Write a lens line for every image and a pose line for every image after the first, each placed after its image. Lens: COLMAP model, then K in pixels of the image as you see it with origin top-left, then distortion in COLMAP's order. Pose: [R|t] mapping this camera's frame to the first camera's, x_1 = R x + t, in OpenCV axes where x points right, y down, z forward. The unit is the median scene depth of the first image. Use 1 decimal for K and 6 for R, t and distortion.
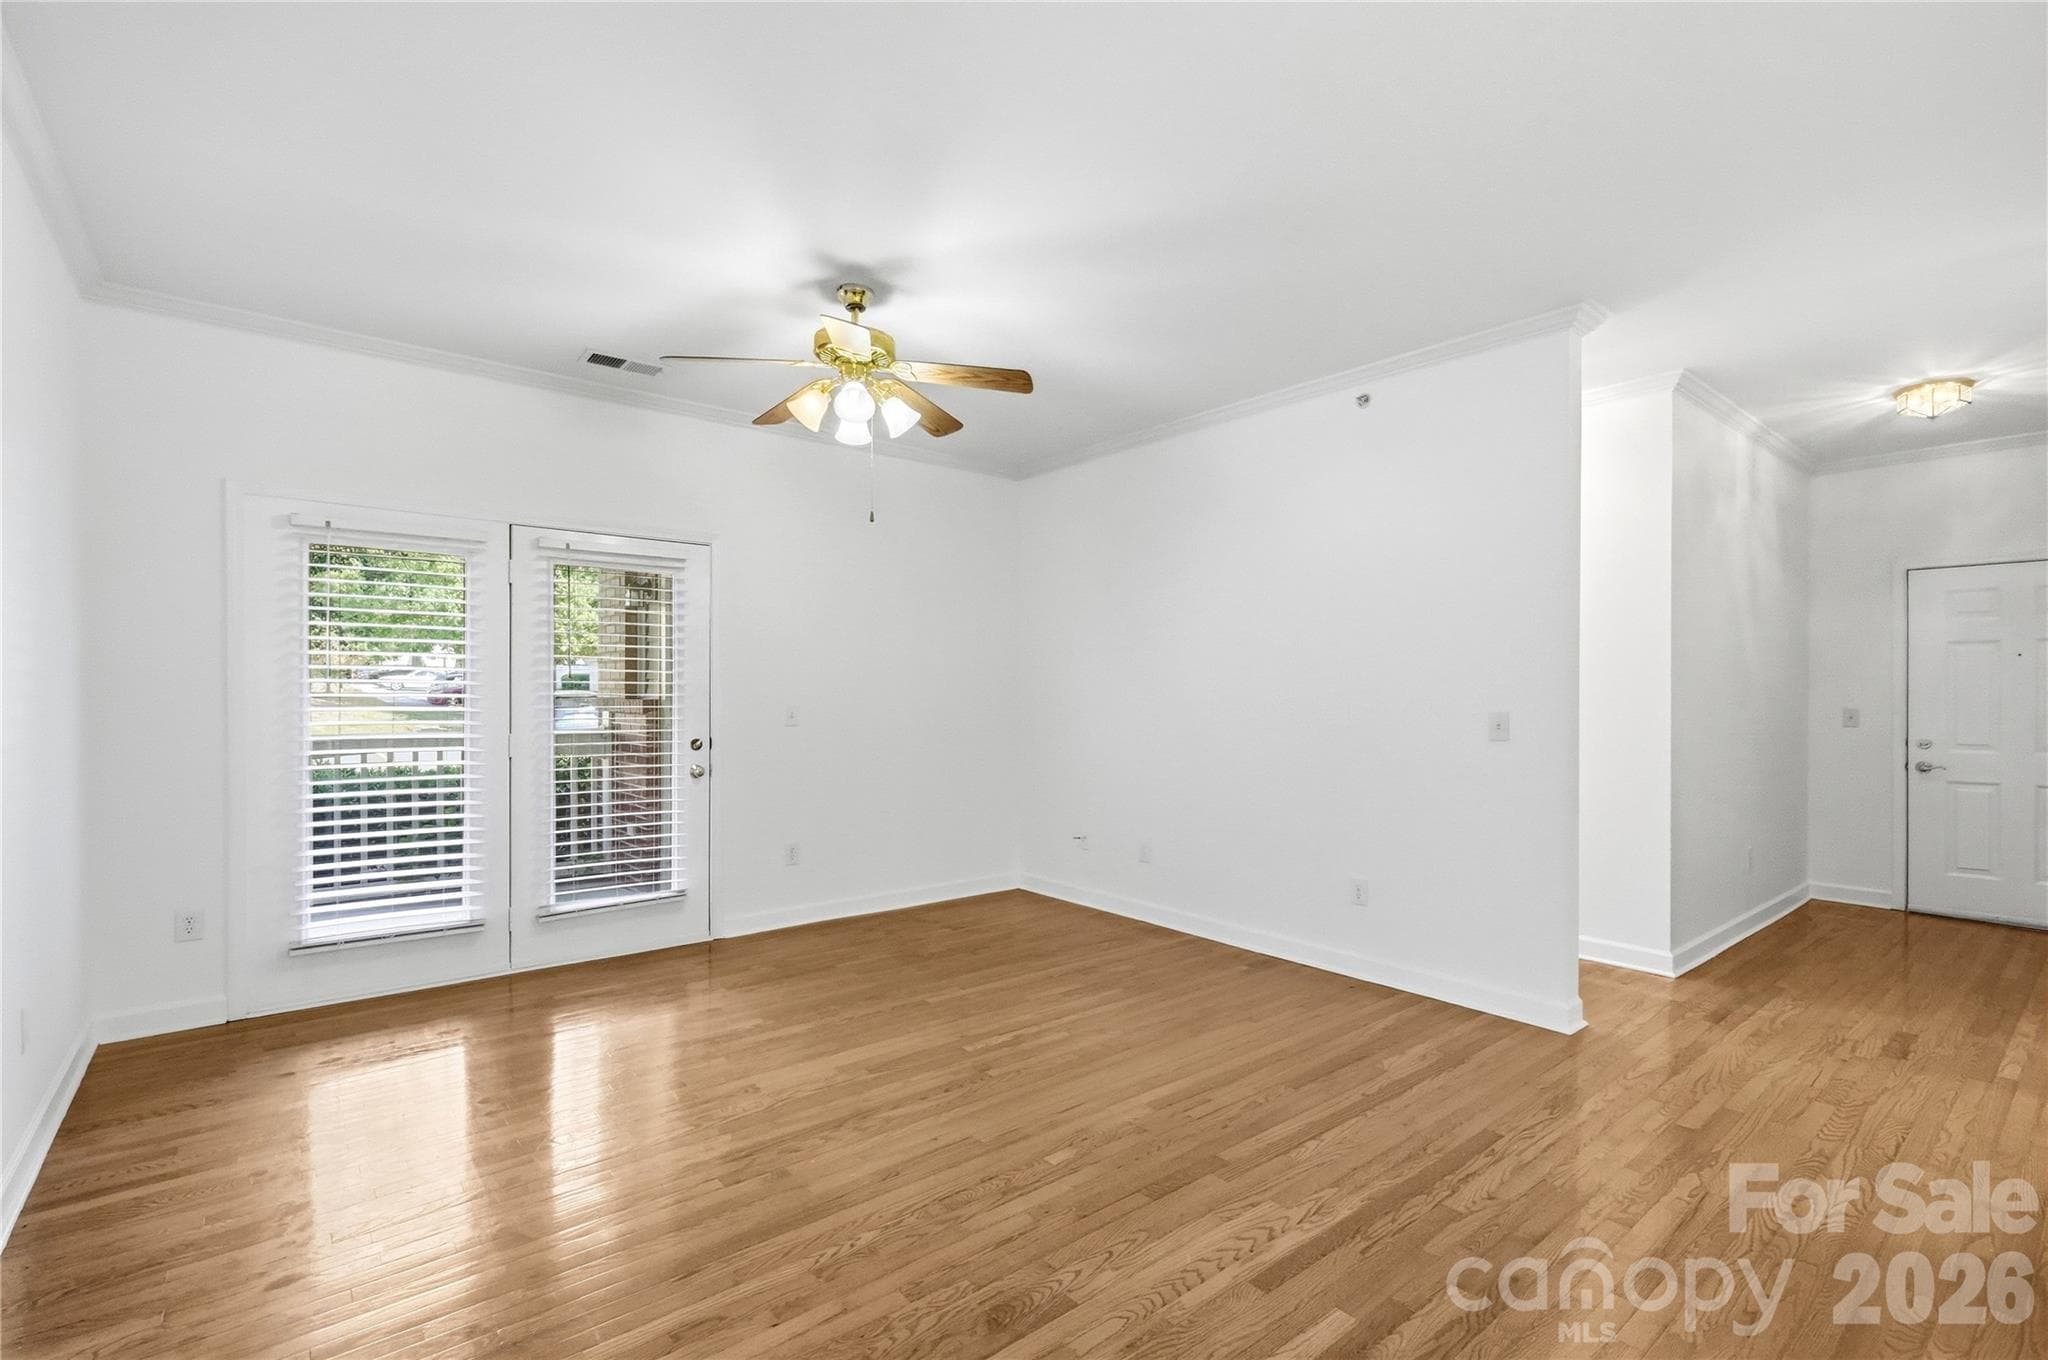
lens RADIAL K [[934.8, 0, 1030.4], [0, 934.8, 699.1], [0, 0, 1]] dist [-0.000263, 0.000390]
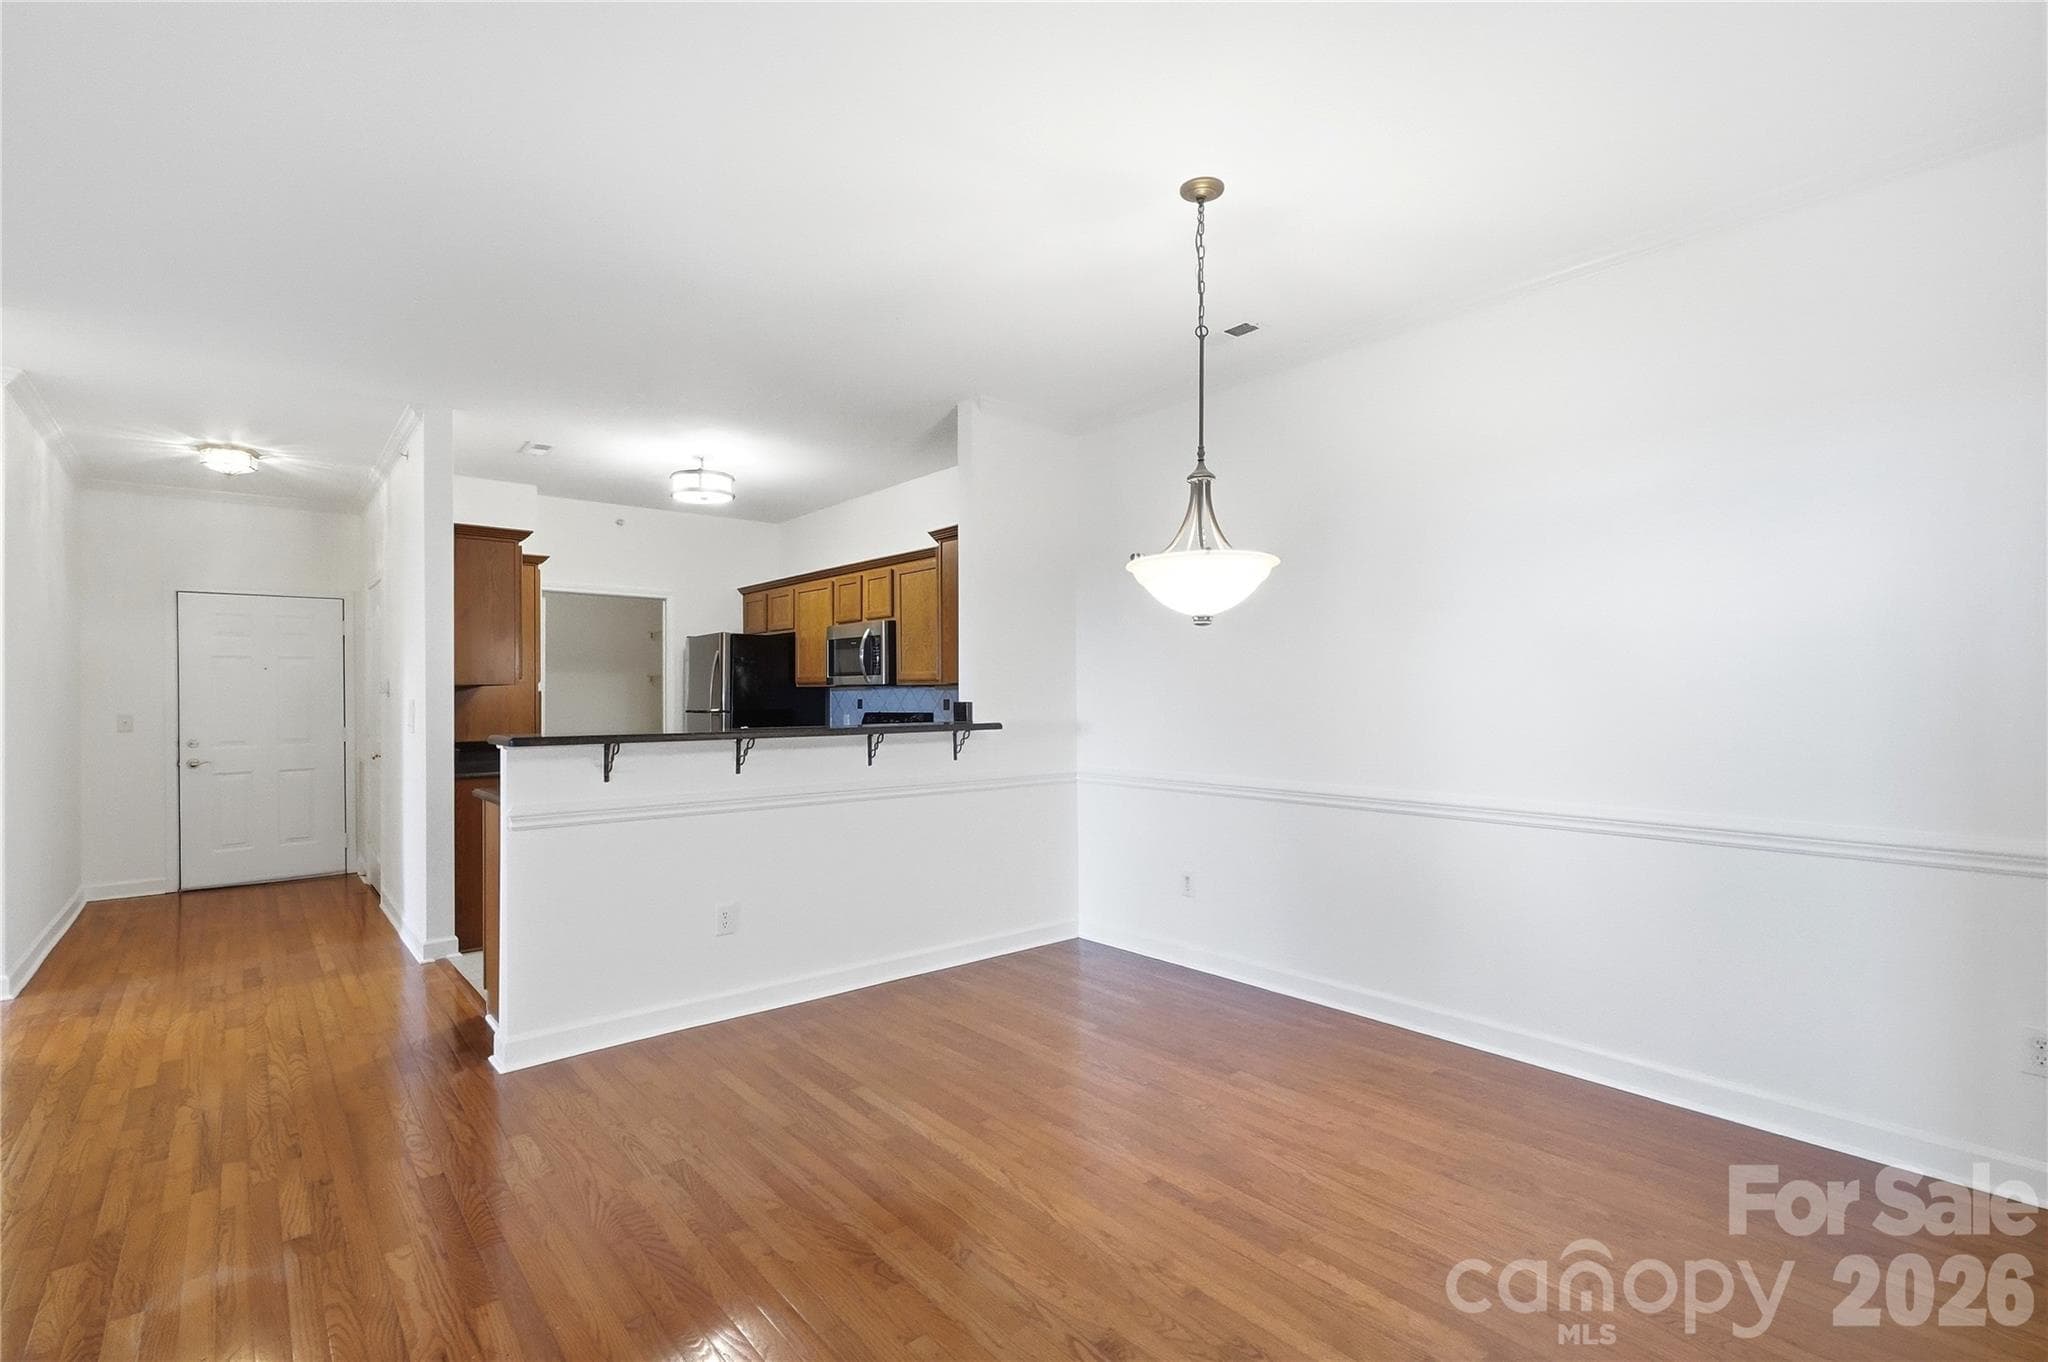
lens RADIAL K [[934.8, 0, 1026.5], [0, 934.8, 685.6], [0, 0, 1]] dist [-0.000263, 0.000390]
pose [[-0.003127, 0.006265, 0.999975, -0.216863], [0.017421, 0.999829, -0.006209, 0.001282], [-0.999843, 0.017401, -0.003236, -0.031737]]
